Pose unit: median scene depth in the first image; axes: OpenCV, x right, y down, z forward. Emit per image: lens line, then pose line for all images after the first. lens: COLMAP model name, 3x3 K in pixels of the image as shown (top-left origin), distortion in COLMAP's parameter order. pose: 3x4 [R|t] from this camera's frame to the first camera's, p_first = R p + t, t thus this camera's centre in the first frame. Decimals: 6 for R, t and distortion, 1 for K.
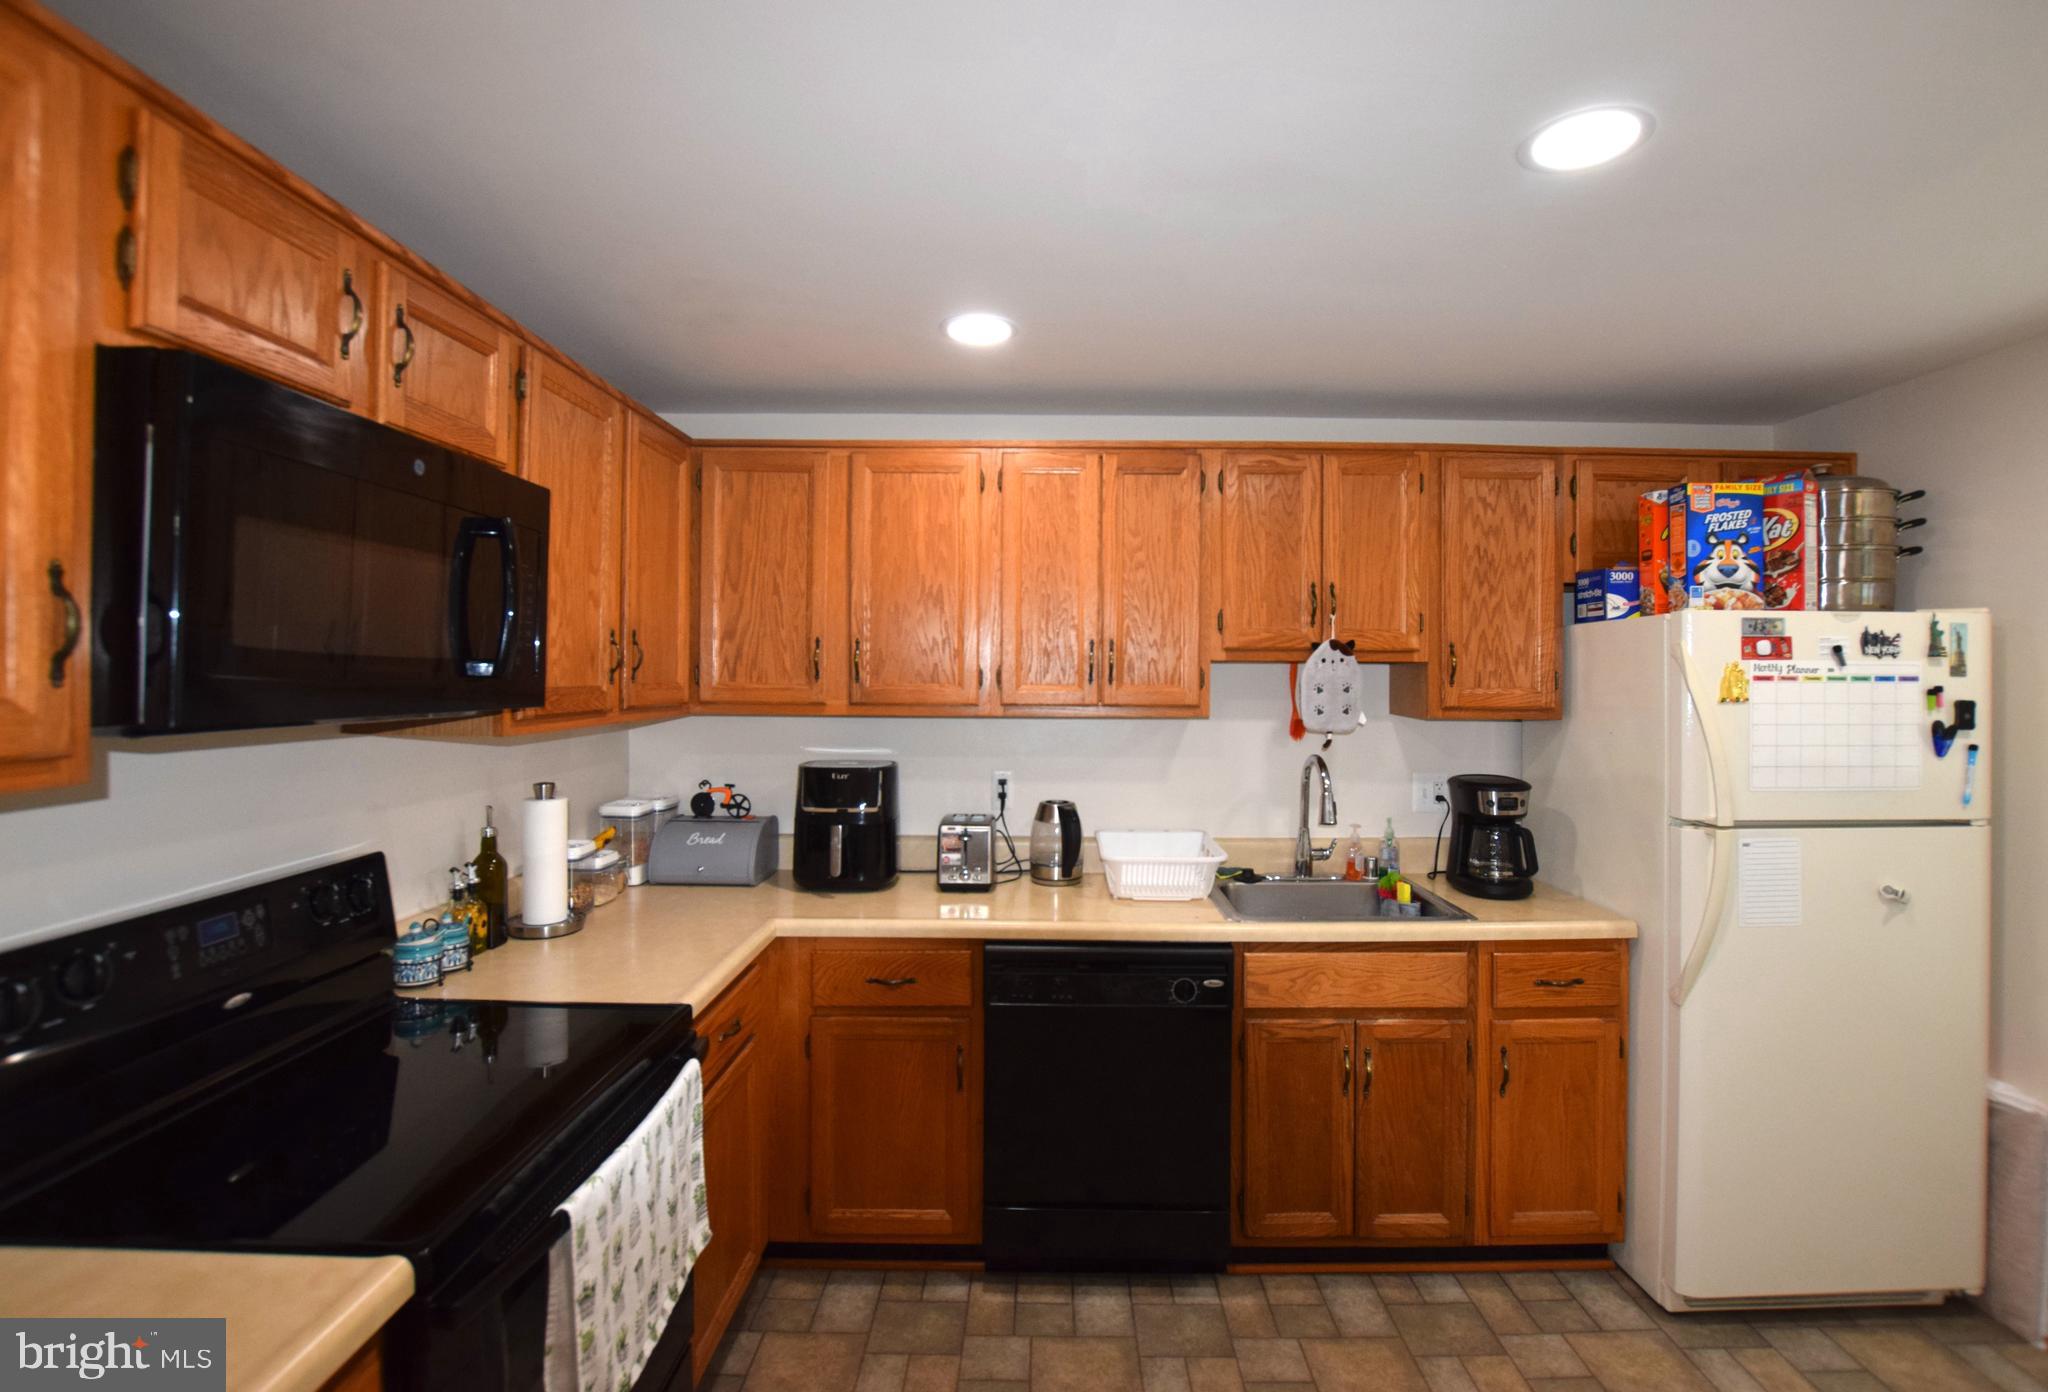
lens RADIAL K [[925.1, 0, 1069.1], [0, 925.1, 678.6], [0, 0, 1]] dist [-0.032845, 0.004508]
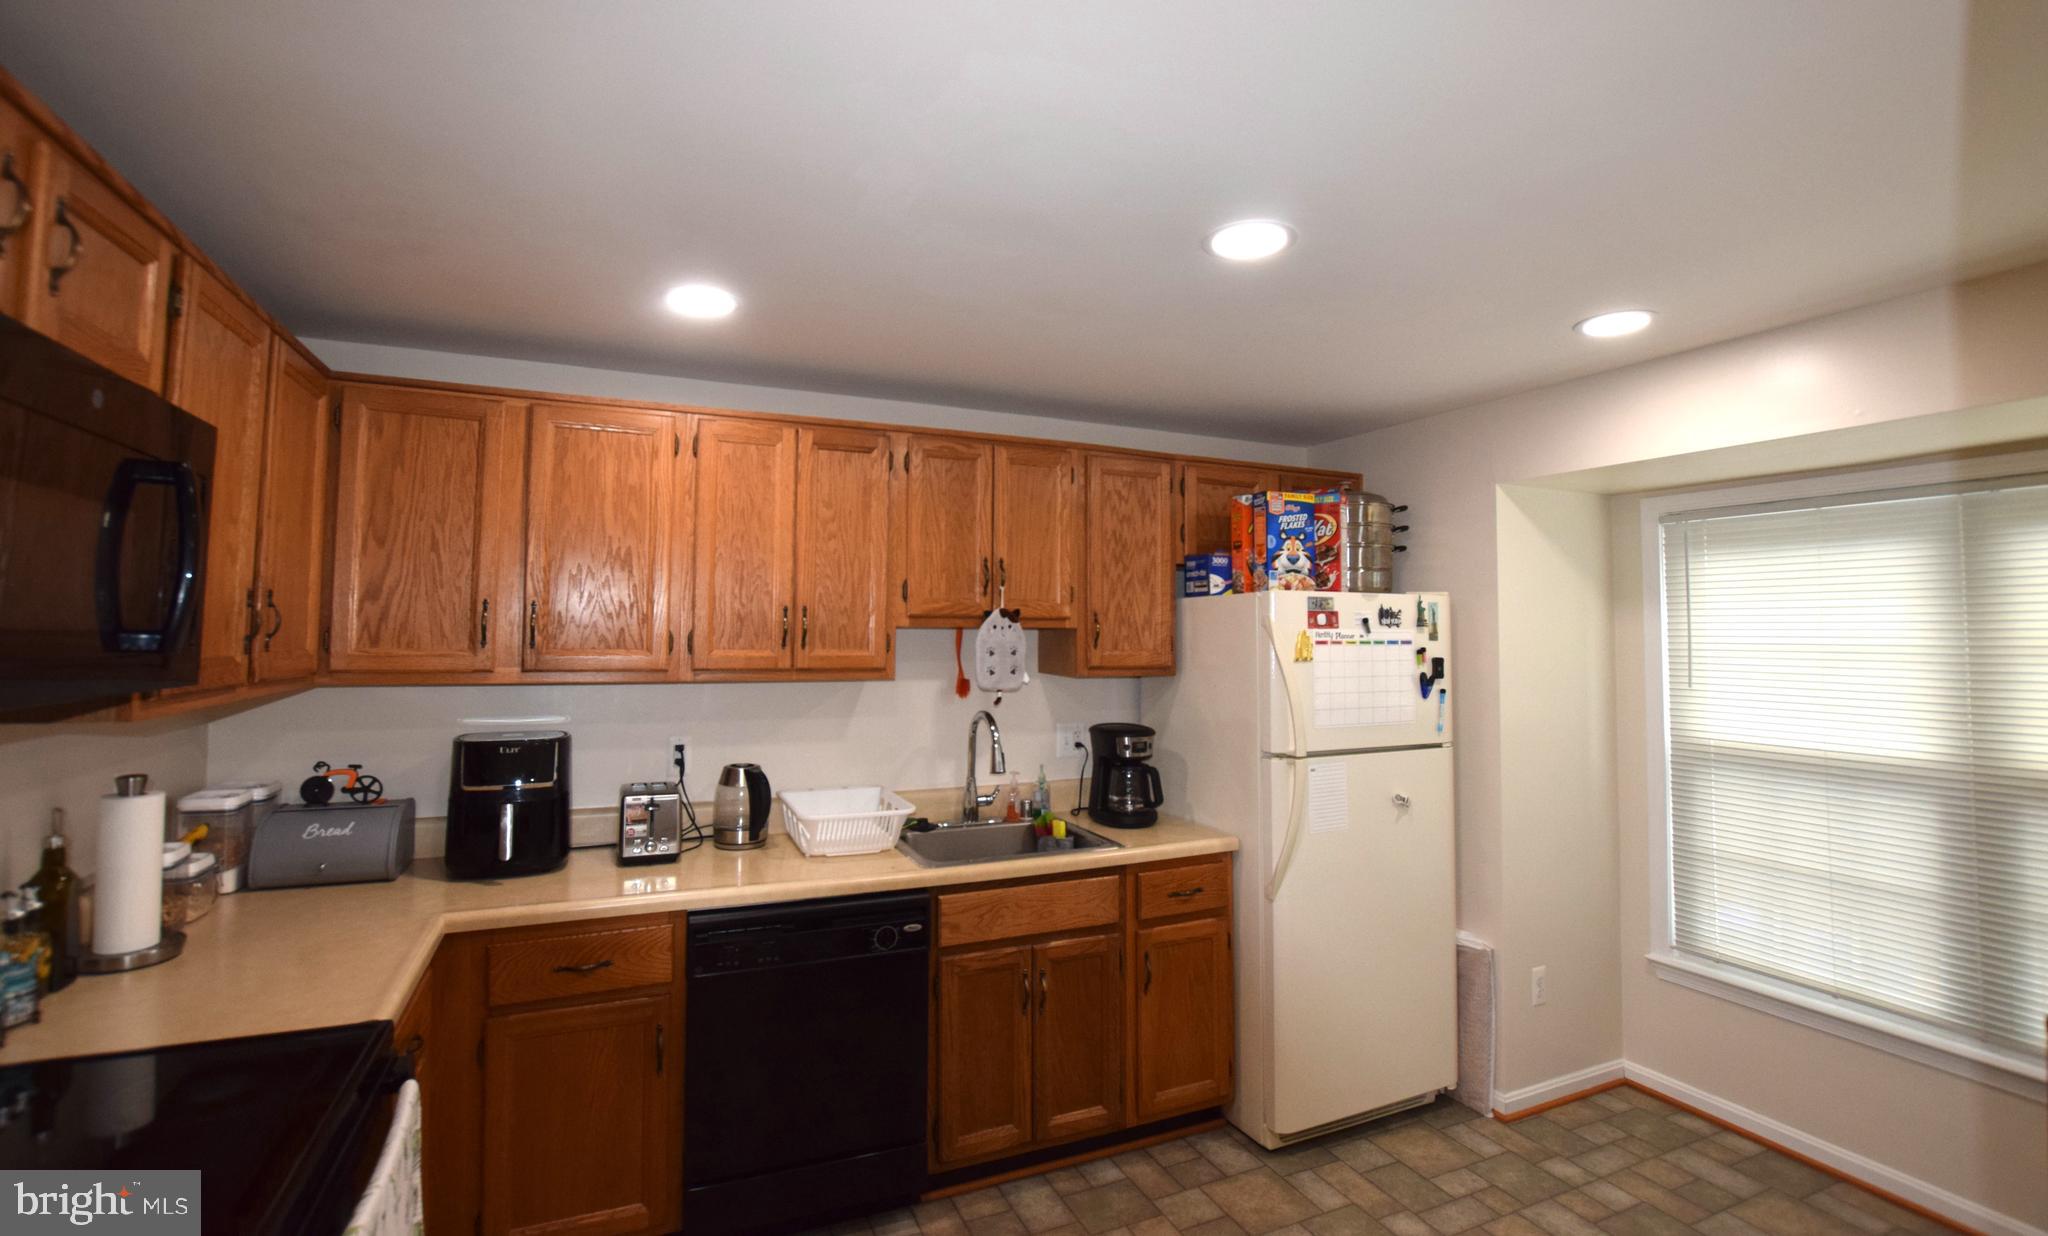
lens RADIAL K [[893.9, 0, 1022.8], [0, 893.9, 591.2], [0, 0, 1]] dist [-0.031691, 0.004840]
pose [[0.919920, 0.019457, 0.391623, -0.133894], [-0.000658, 0.998843, -0.048080, -0.011467], [-0.392105, 0.043972, 0.918869, -0.022106]]
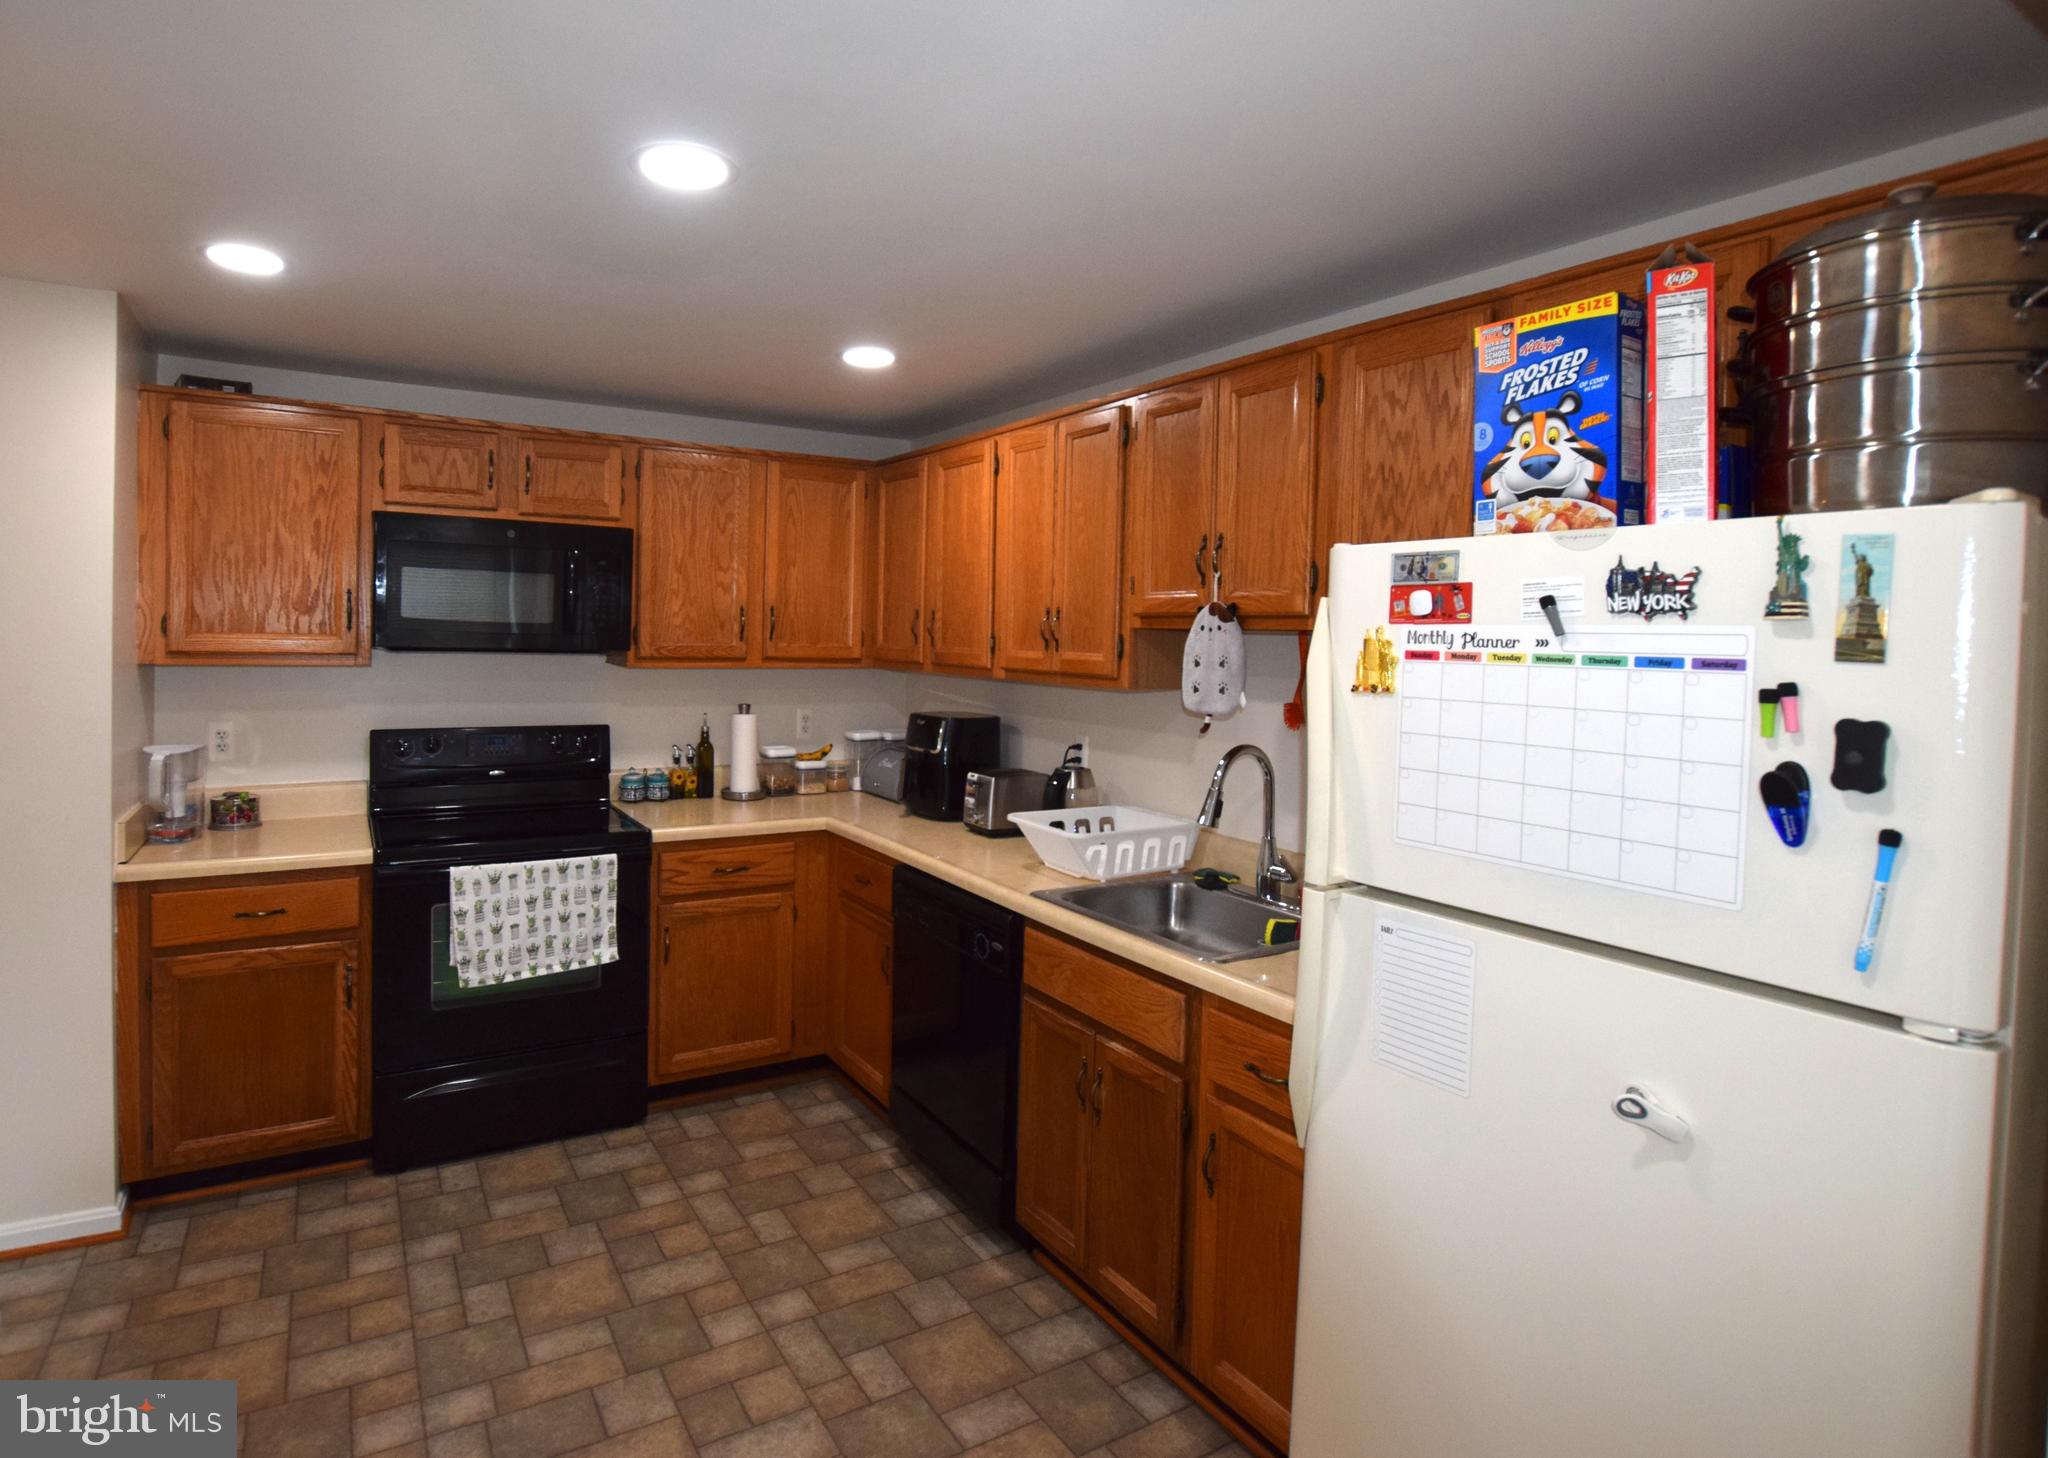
lens RADIAL K [[1089.4, 0, 1020.0], [0, 1089.4, 667.8], [0, 0, 1]] dist [-0.031707, 0.000418]
pose [[0.518260, 0.031748, -0.854633, 1.132083], [-0.026083, 0.999433, 0.021310, -0.000404], [0.854825, 0.011247, 0.518794, 0.382833]]
